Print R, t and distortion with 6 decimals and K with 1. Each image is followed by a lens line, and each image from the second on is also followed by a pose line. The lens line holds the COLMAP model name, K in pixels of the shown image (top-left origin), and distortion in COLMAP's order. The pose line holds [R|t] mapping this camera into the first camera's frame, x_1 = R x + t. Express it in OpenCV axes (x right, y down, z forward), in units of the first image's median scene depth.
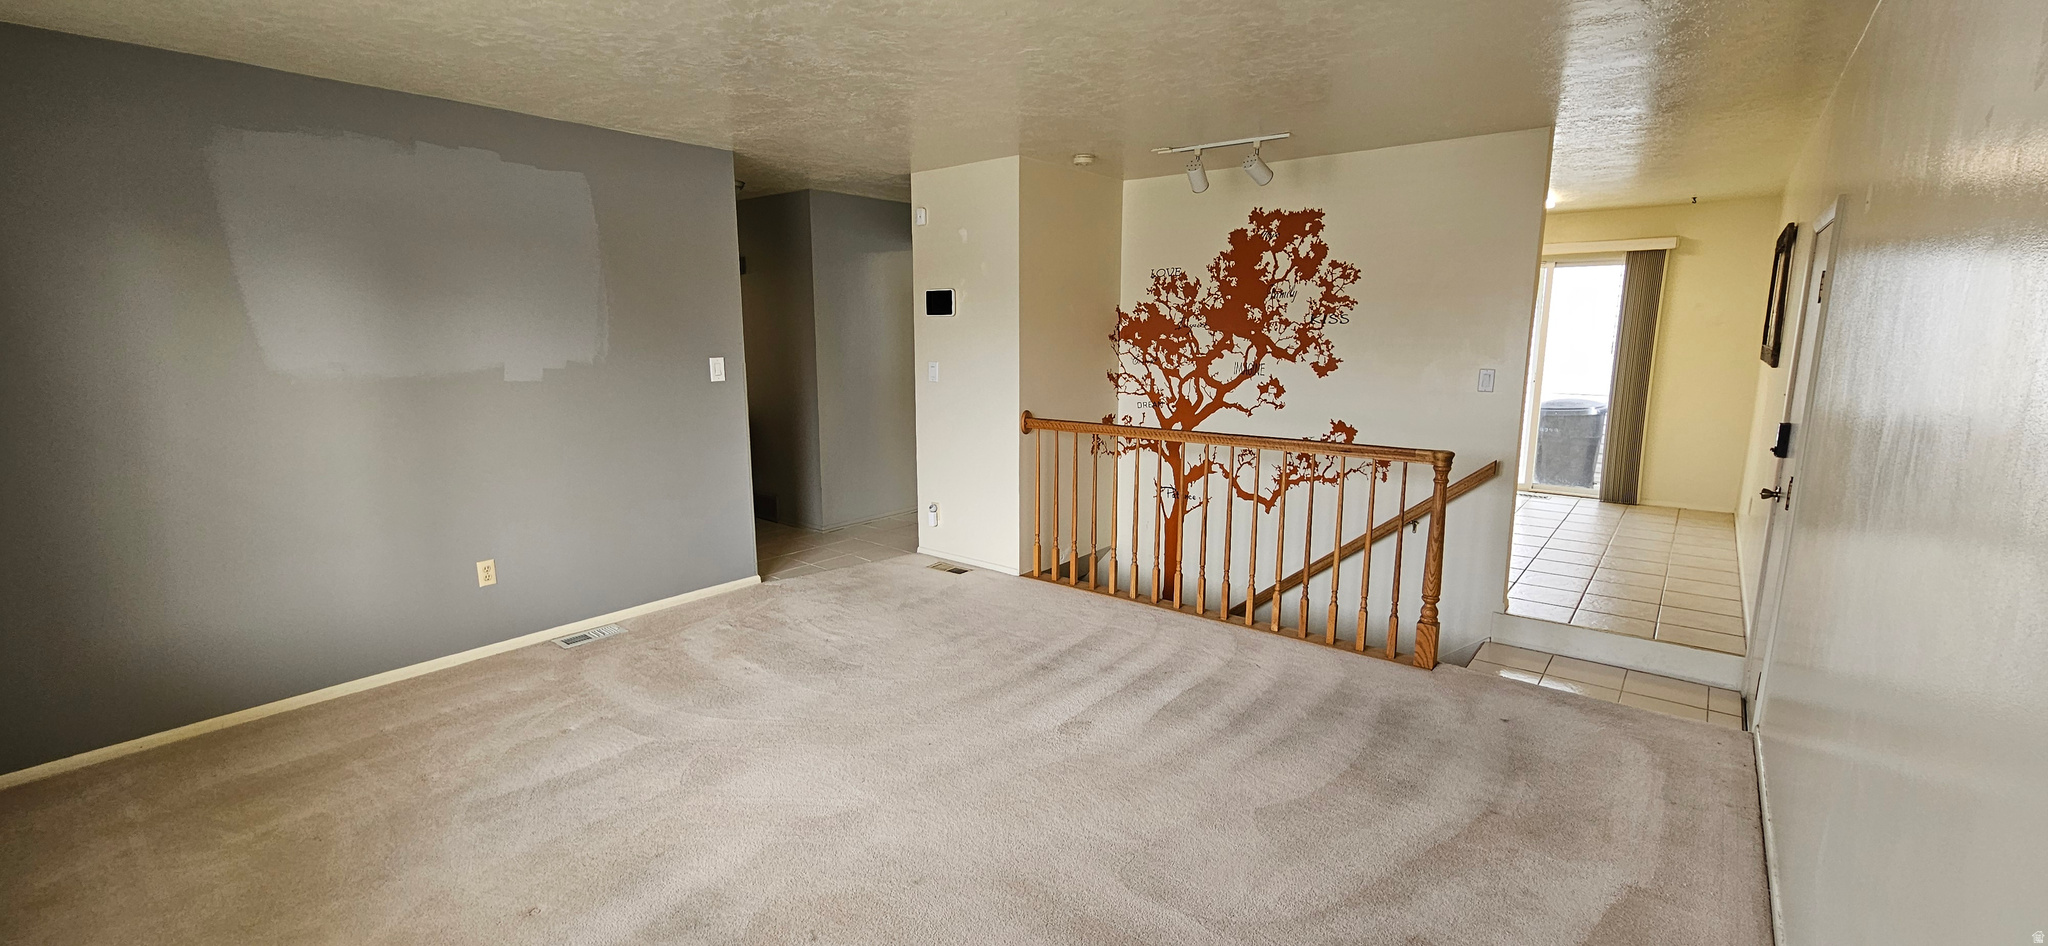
lens RADIAL K [[851.8, 0, 1024.0], [0, 851.8, 473.0], [0, 0, 1]] dist [-0.002603, -0.000023]
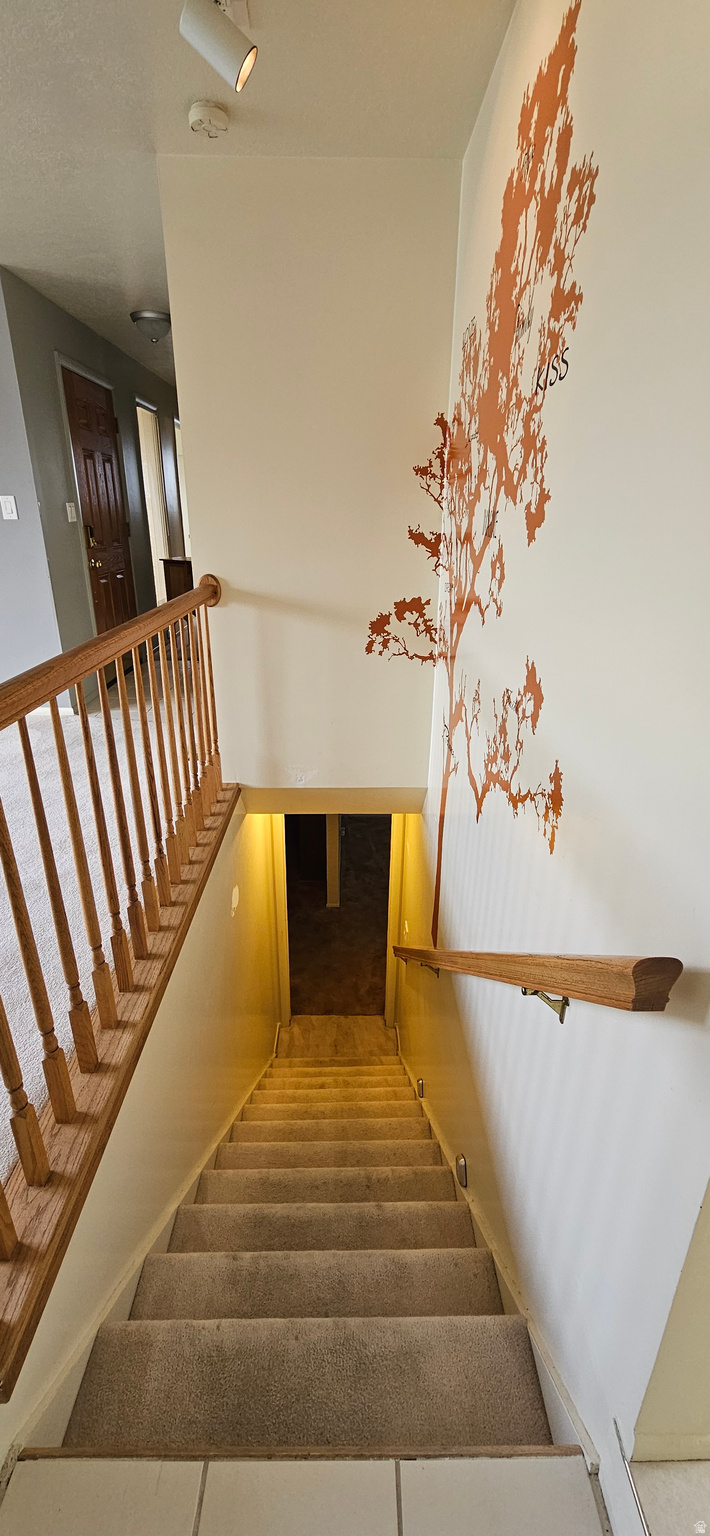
lens RADIAL K [[638.8, 0, 355.0], [0, 638.8, 768.0], [0, 0, 1]] dist [-0.002603, -0.000023]
pose [[0.622821, 0.298002, -0.723387, 0.652726], [-0.142549, 0.952364, 0.269599, -0.098039], [0.769269, -0.064794, 0.635632, 0.893123]]
